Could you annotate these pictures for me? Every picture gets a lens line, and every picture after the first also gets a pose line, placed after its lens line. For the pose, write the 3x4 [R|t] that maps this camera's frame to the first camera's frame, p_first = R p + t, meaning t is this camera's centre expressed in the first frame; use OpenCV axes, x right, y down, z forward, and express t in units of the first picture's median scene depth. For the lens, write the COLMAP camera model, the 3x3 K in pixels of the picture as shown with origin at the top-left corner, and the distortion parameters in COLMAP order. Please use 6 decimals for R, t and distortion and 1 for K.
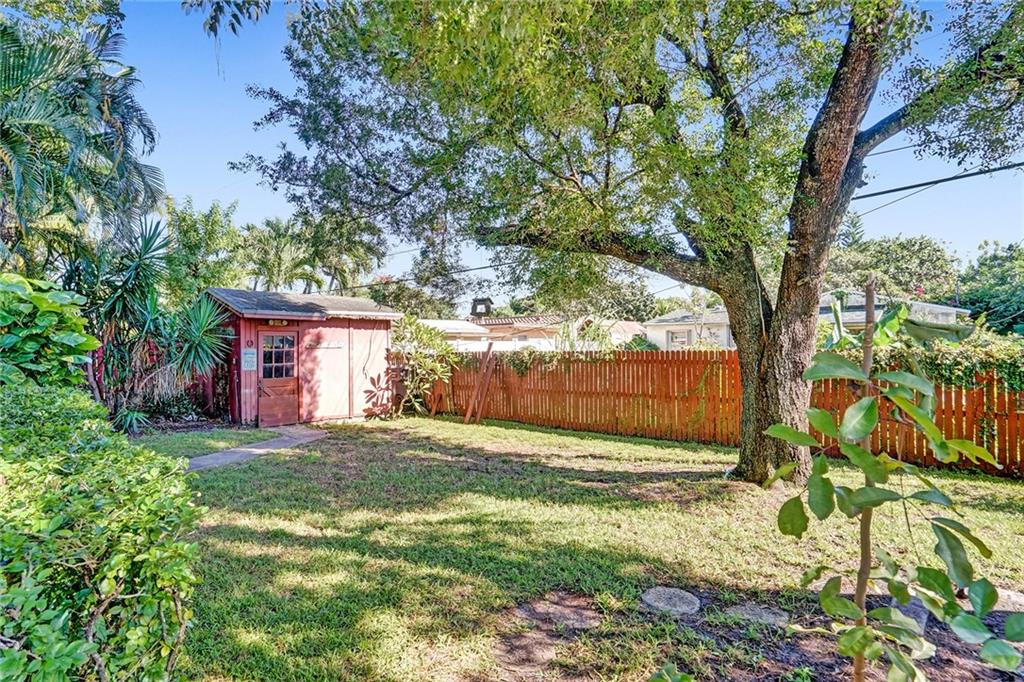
lens RADIAL K [[544.4, 0, 475.6], [0, 544.4, 342.6], [0, 0, 1]] dist [-0.048264, 0.027703]
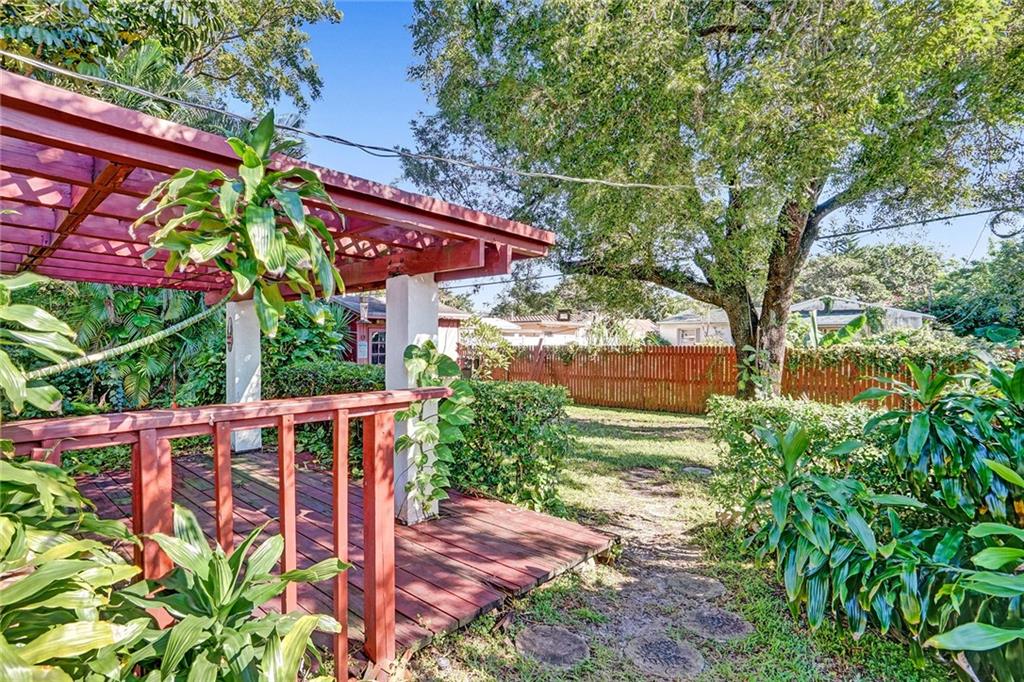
lens RADIAL K [[494.5, 0, 512.0], [0, 494.5, 341.0], [0, 0, 1]] dist [-0.003519, 0.000041]
pose [[0.999785, 0.009698, 0.018343, -0.133049], [-0.009828, 0.999927, 0.006988, -0.002752], [-0.018274, -0.007167, 0.999807, -0.300476]]
